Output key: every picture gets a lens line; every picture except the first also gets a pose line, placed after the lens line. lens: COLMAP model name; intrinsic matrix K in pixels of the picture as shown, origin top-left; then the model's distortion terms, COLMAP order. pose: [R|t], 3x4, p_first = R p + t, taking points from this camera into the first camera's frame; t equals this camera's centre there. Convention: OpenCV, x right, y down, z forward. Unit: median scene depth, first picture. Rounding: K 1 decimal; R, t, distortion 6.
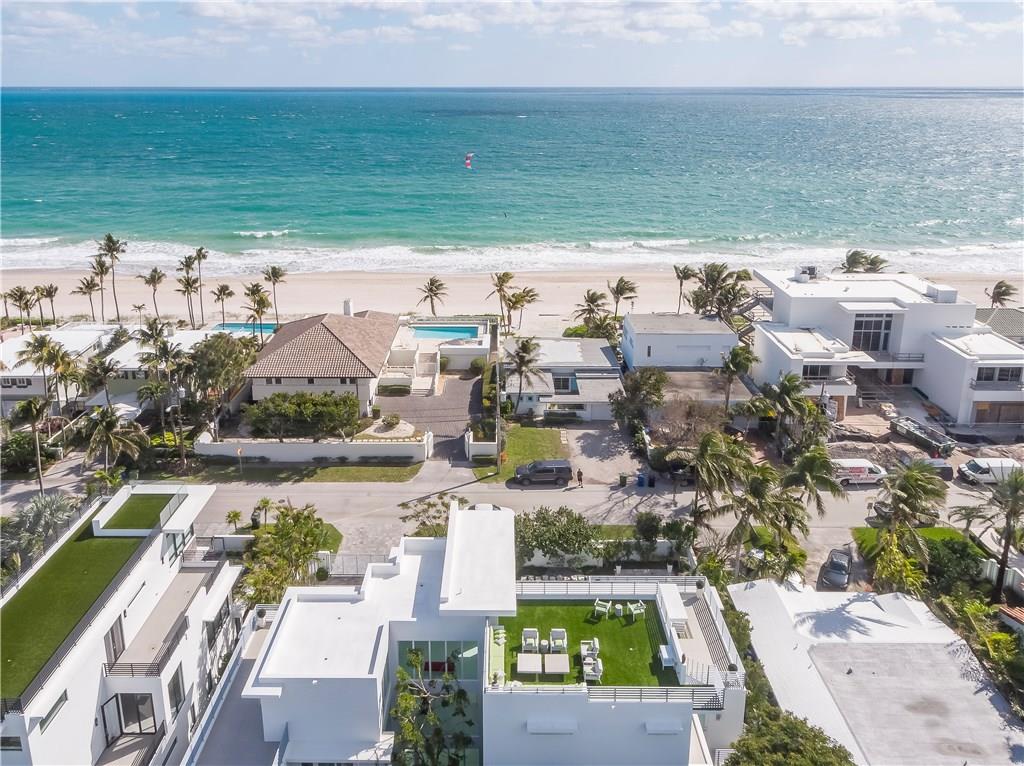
lens RADIAL K [[747.3, 0, 506.3], [0, 747.3, 286.3], [0, 0, 1]] dist [0.000201, 0.001020]
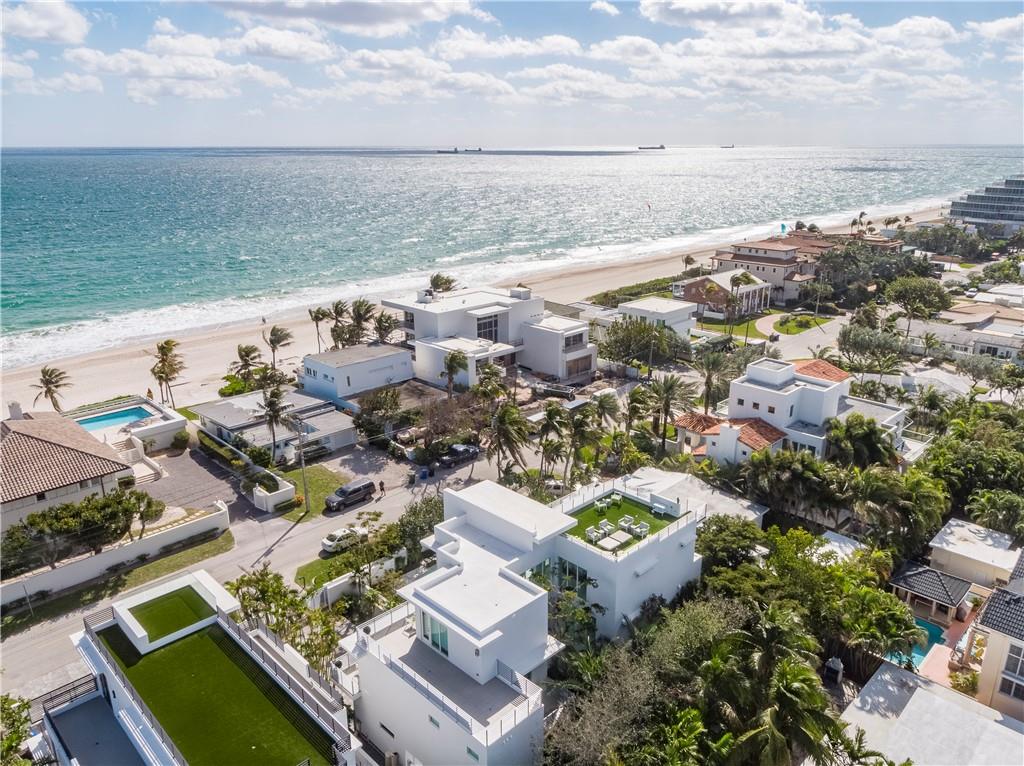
lens RADIAL K [[729.7, 0, 512.0], [0, 729.7, 383.0], [0, 0, 1]] dist [-0.000974, 0.001864]
pose [[0.710240, -0.221381, 0.668243, -0.409091], [0.185680, 0.974561, 0.125512, -0.001917], [-0.679030, 0.034936, 0.733279, 0.038082]]
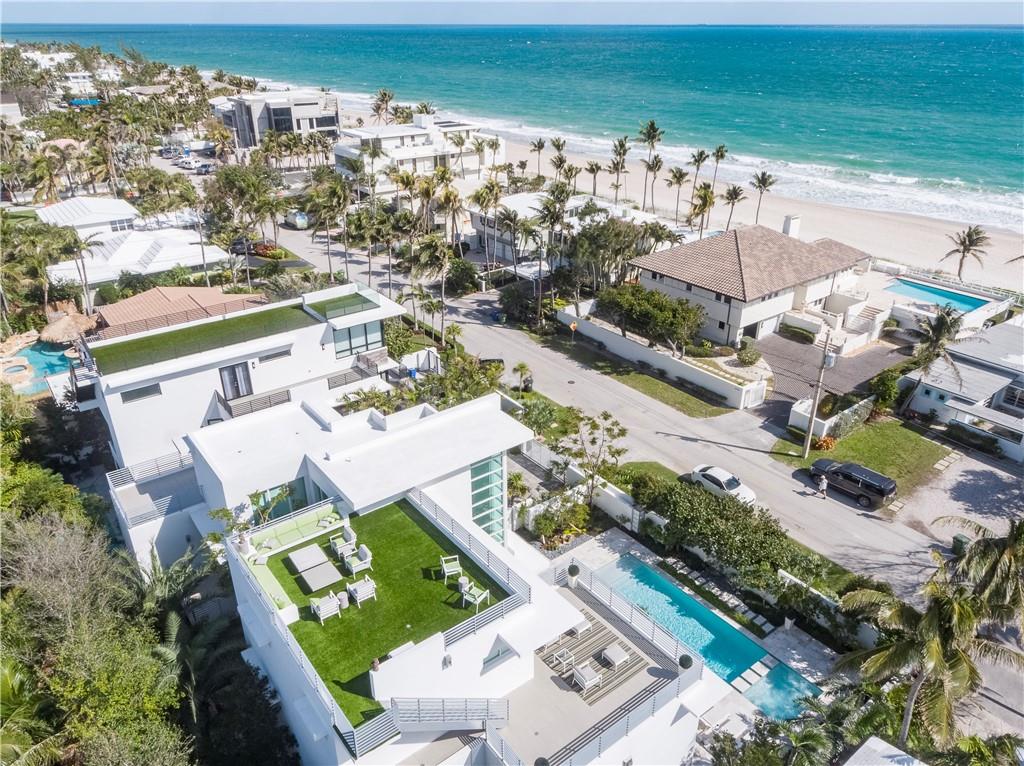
lens RADIAL K [[729.7, 0, 512.0], [0, 729.7, 383.0], [0, 0, 1]] dist [-0.000974, 0.001864]
pose [[0.603875, 0.349045, -0.716591, 0.281848], [-0.199526, 0.936594, 0.288065, 0.024170], [0.771703, -0.030977, 0.635229, 0.277479]]
